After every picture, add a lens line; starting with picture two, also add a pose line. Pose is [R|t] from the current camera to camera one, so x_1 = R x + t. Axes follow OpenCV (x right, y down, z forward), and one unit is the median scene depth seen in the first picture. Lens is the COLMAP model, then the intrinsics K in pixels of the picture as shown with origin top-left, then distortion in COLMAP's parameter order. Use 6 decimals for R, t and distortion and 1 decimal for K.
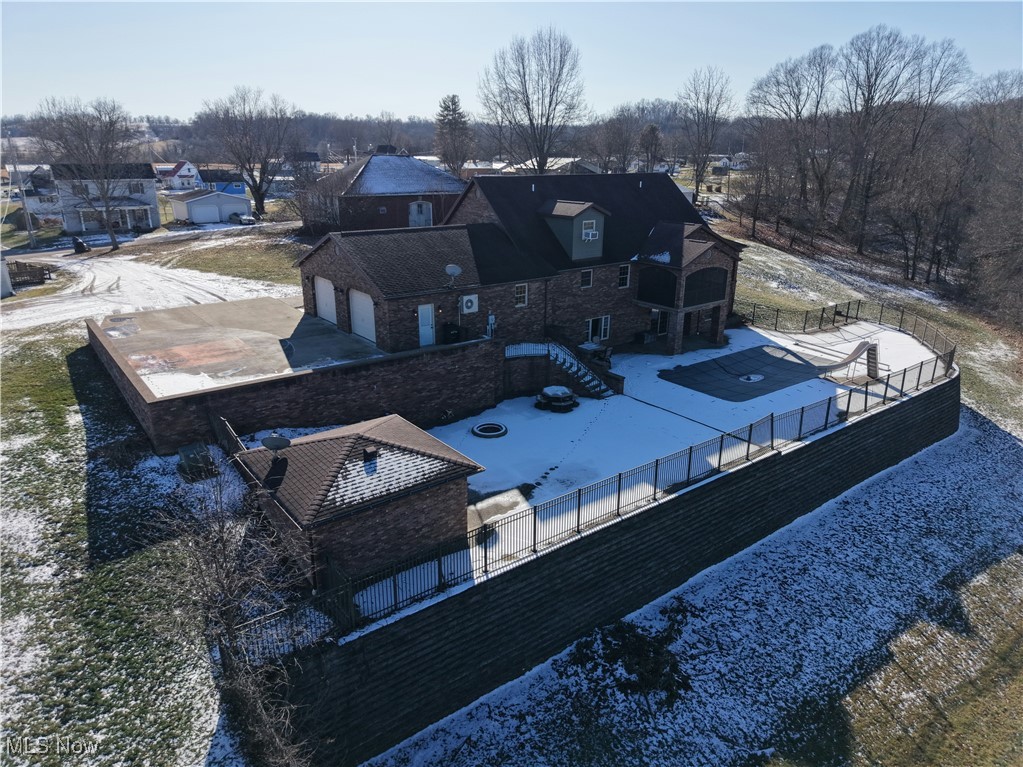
lens RADIAL K [[688.7, 0, 511.5], [0, 688.7, 383.5], [0, 0, 1]] dist [0.007627, -0.006891]
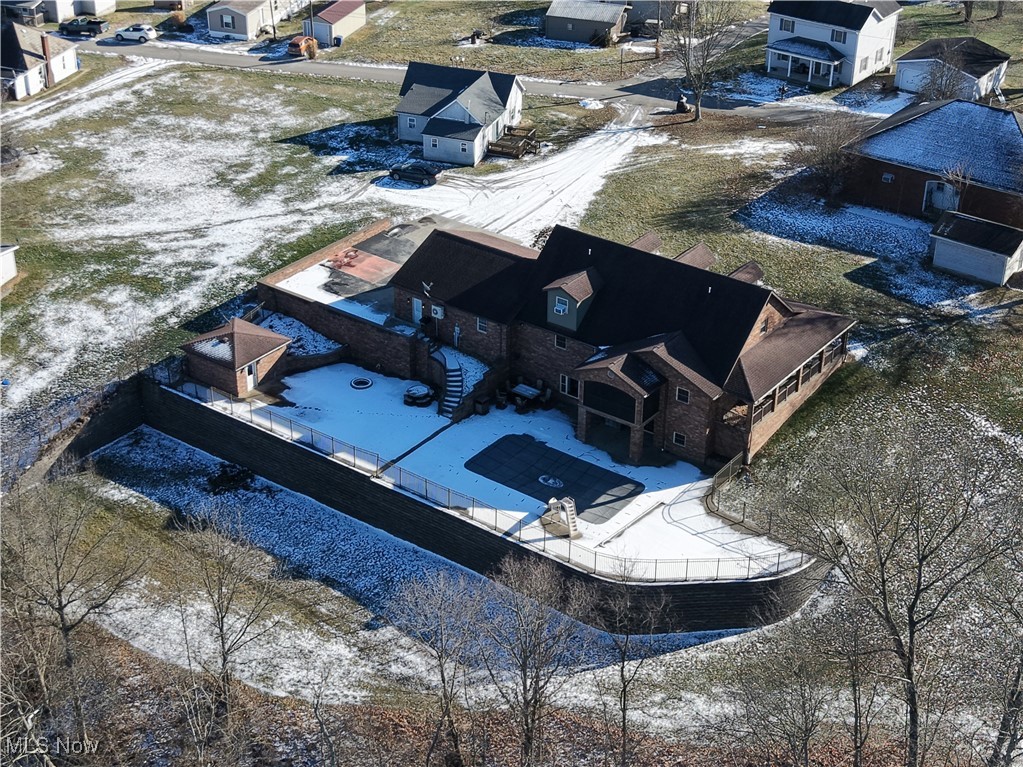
lens RADIAL K [[1621.0, 0, 511.5], [0, 1621.0, 383.5], [0, 0, 1]] dist [0.125495, -0.004779]
pose [[0.278922, 0.475563, -0.834291, 3.549256], [-0.318960, 0.865327, 0.386618, -1.660043], [0.905796, 0.158269, 0.393045, -0.204713]]
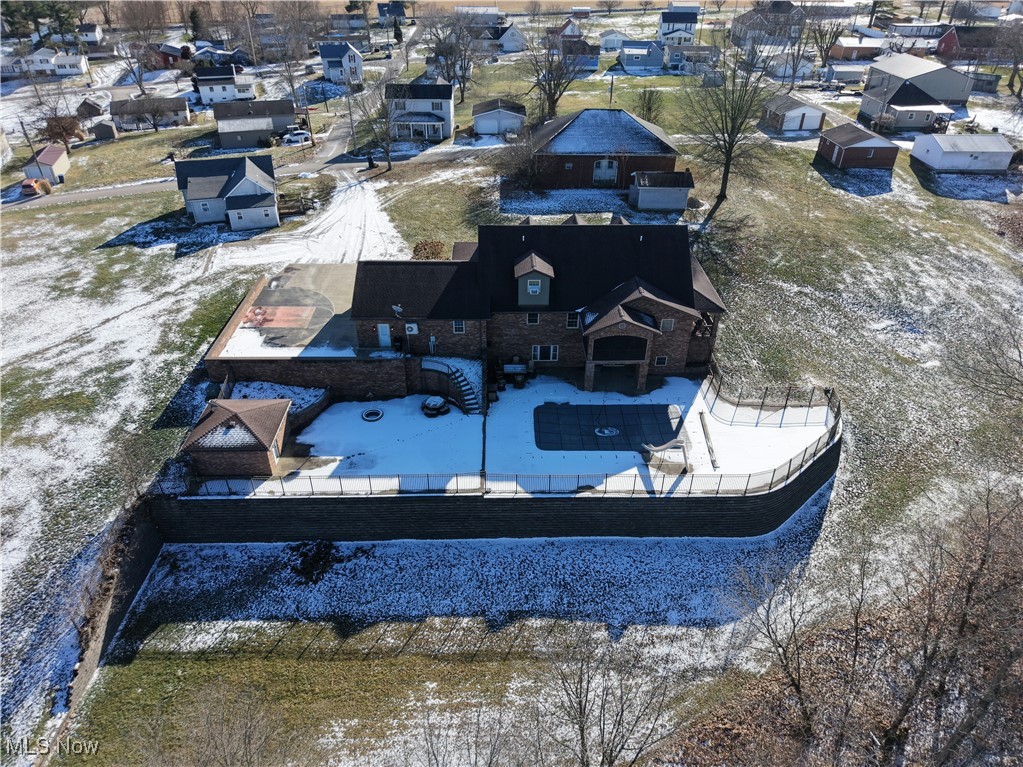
lens RADIAL K [[688.7, 0, 511.5], [0, 688.7, 383.5], [0, 0, 1]] dist [0.007627, -0.006891]
pose [[0.806531, 0.327917, -0.491913, 1.149879], [-0.194907, 0.933037, 0.302412, -0.637703], [0.558139, -0.148027, 0.816436, -0.205204]]
